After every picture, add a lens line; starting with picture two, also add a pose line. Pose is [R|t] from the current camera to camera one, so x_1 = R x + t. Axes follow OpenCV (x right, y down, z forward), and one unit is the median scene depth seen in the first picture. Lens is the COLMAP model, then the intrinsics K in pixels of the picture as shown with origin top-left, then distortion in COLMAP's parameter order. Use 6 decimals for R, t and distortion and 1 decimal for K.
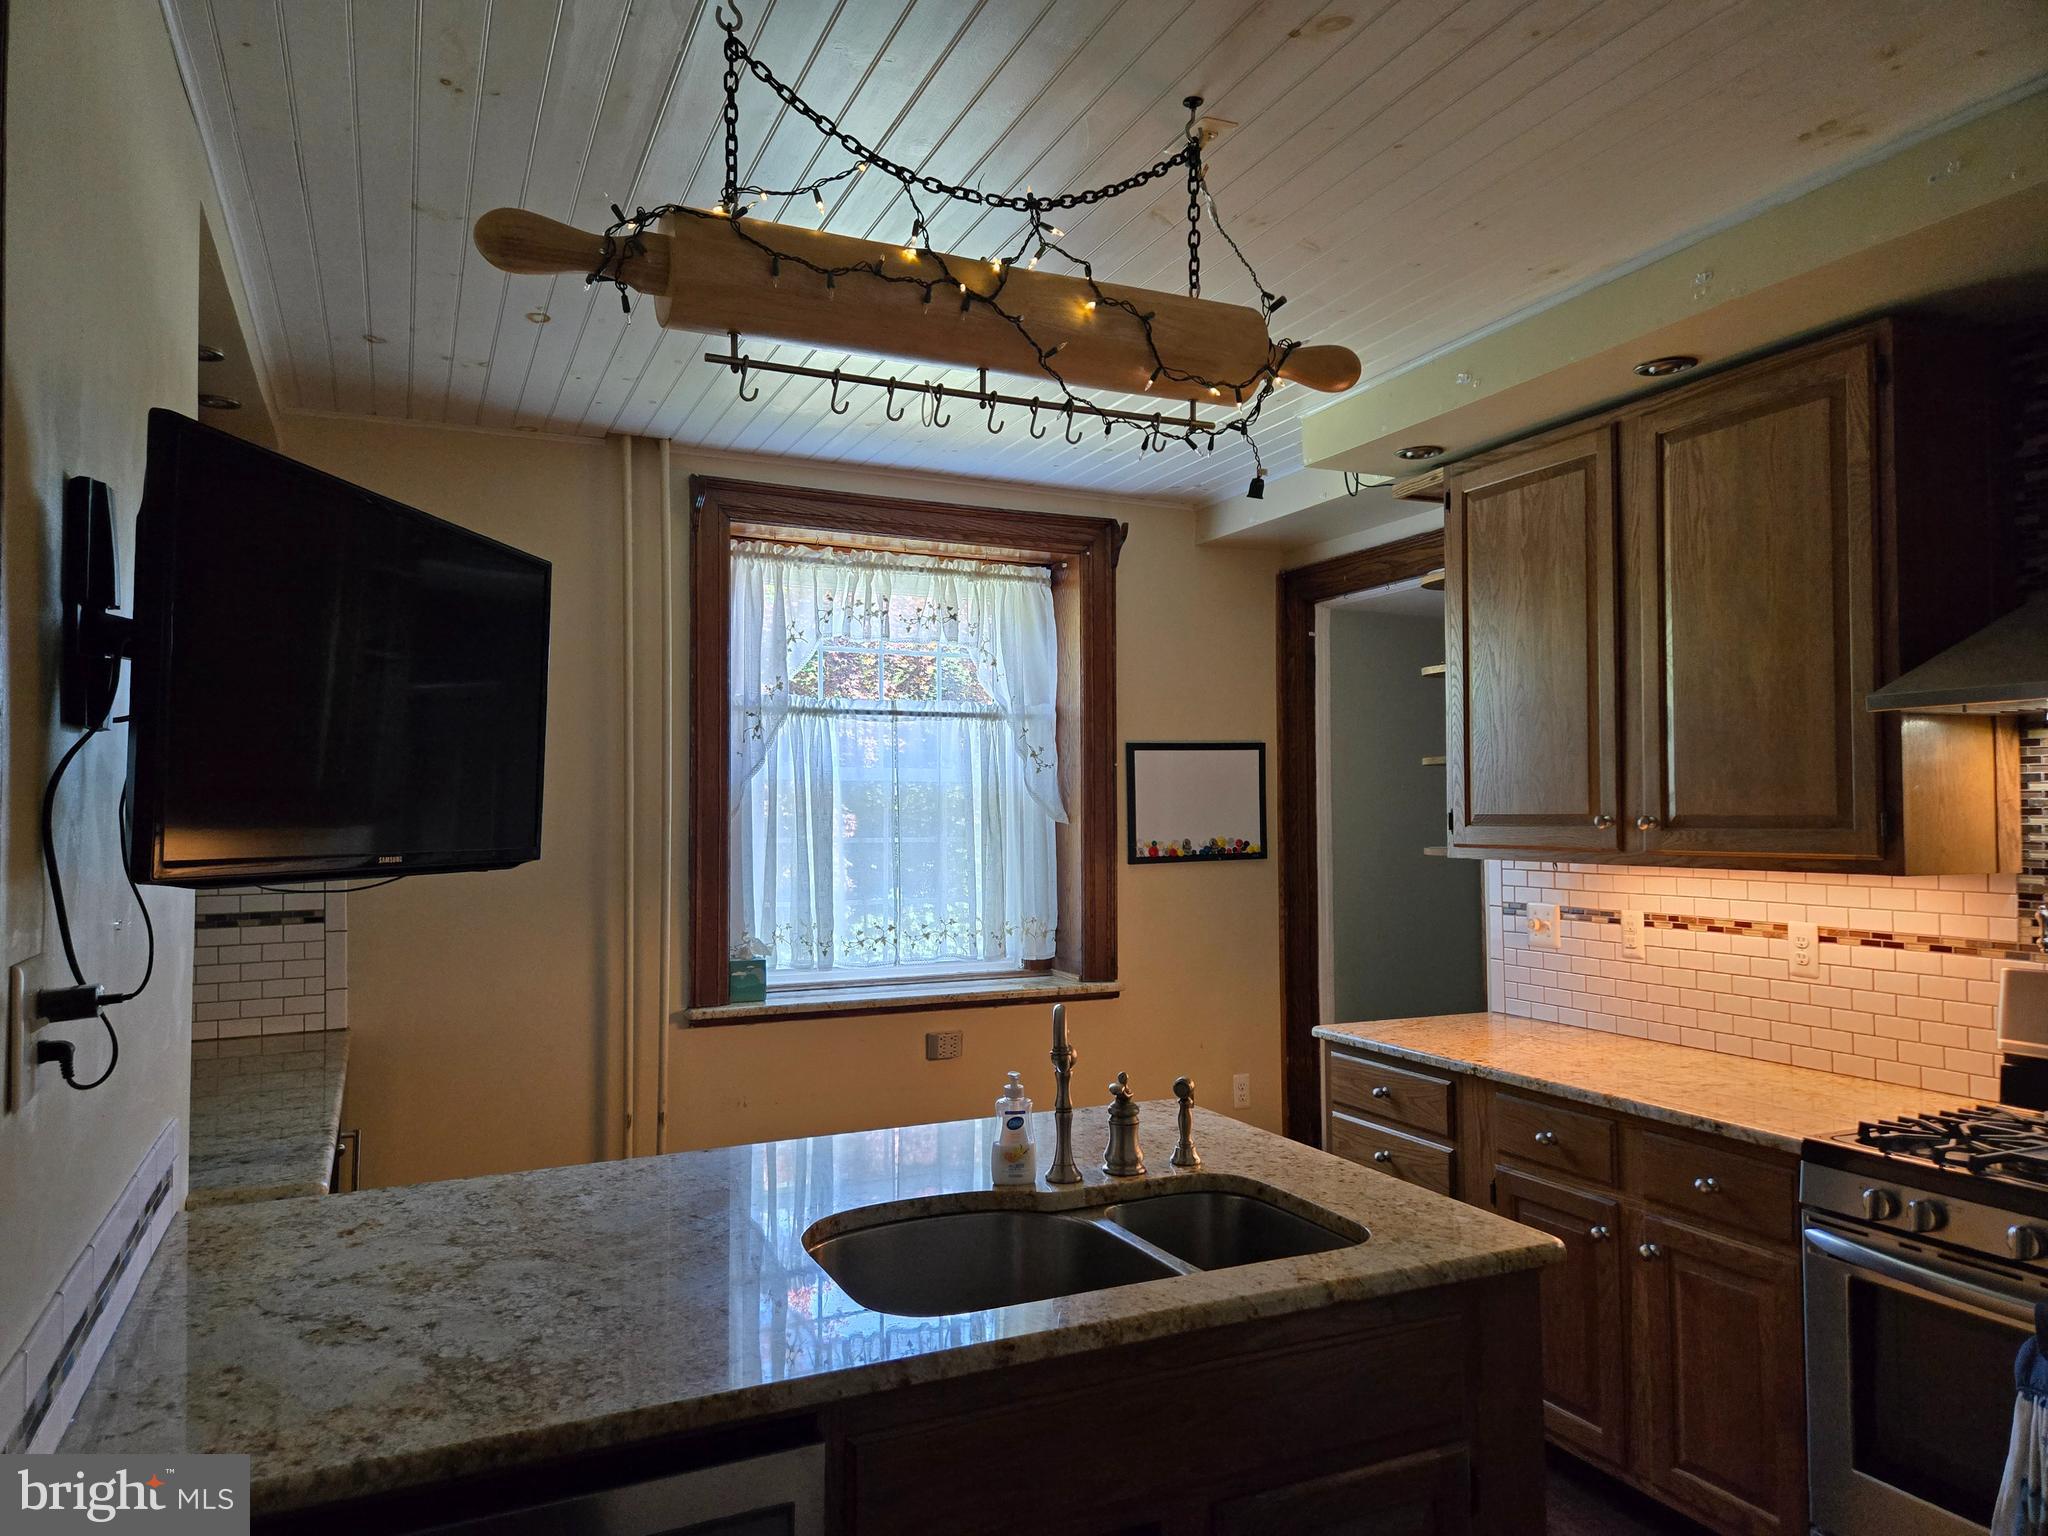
lens RADIAL K [[1353.6, 0, 1016.8], [0, 1353.6, 782.0], [0, 0, 1]] dist [0.069953, -0.059379]
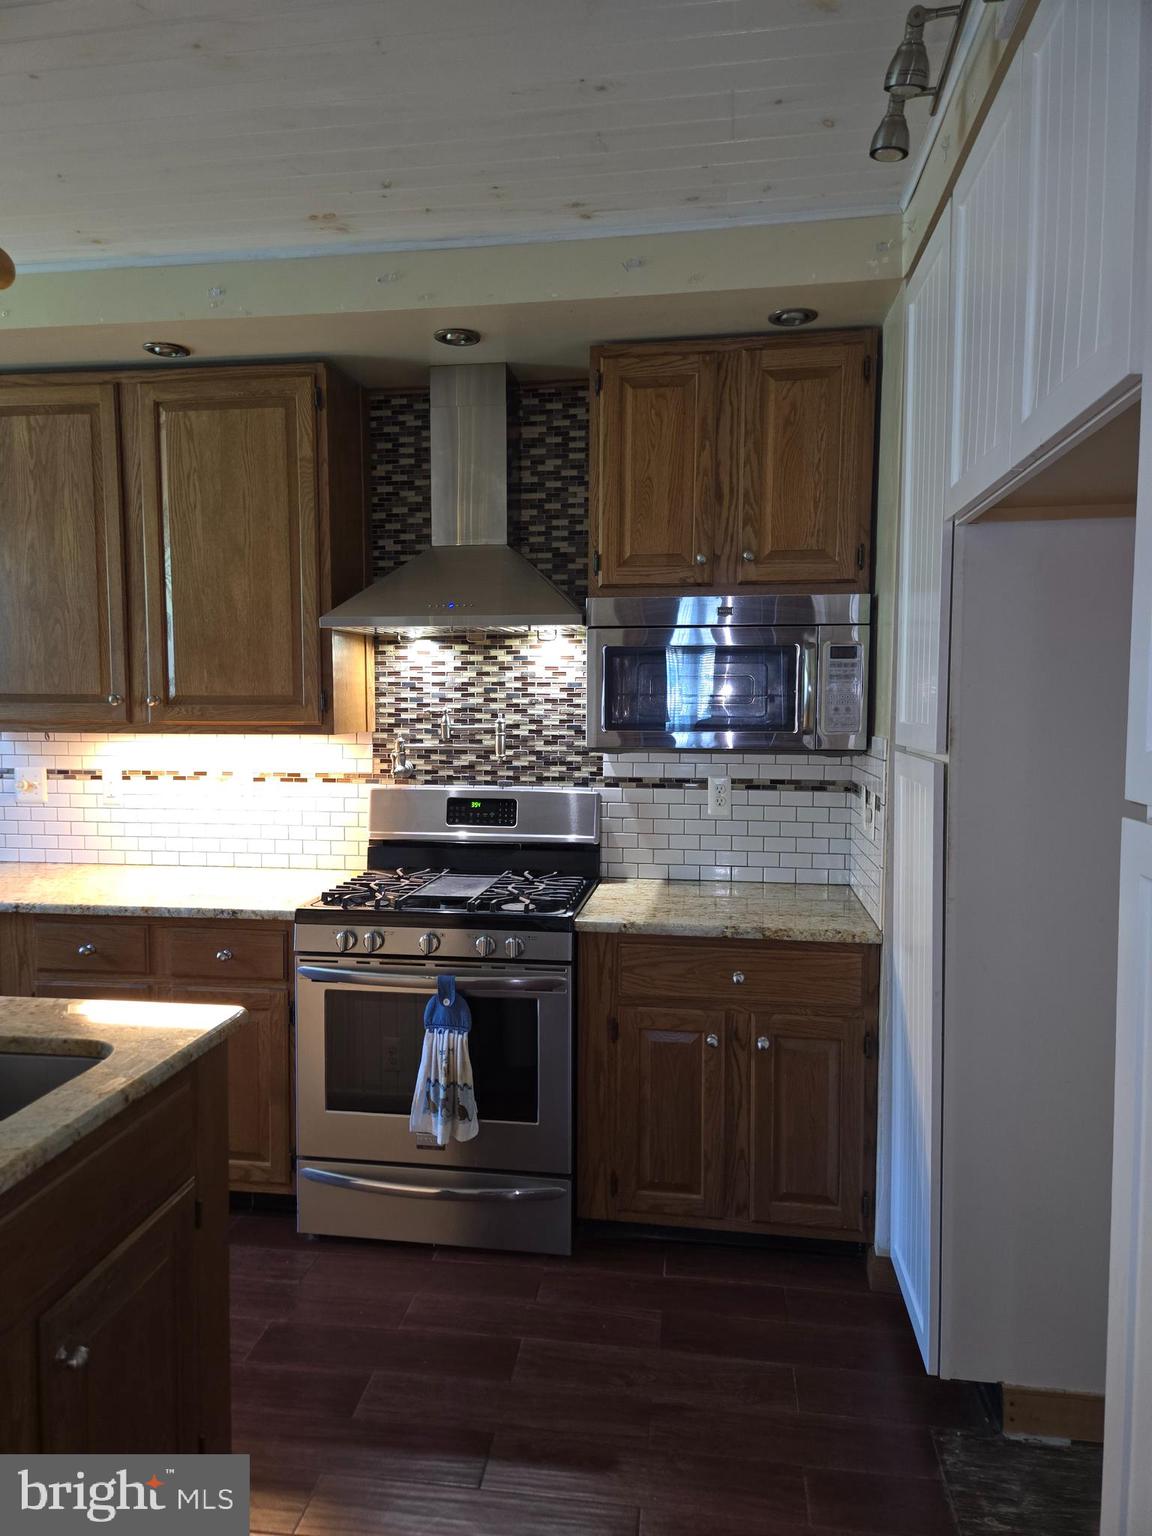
lens RADIAL K [[1015.2, 0, 576.0], [0, 1015.2, 768.0], [0, 0, 1]] dist [0.069953, -0.059379]
pose [[0.543978, -0.052344, 0.837465, -0.167958], [-0.023875, 0.996683, 0.077803, 0.008367], [-0.838760, -0.062318, 0.540924, 0.127315]]
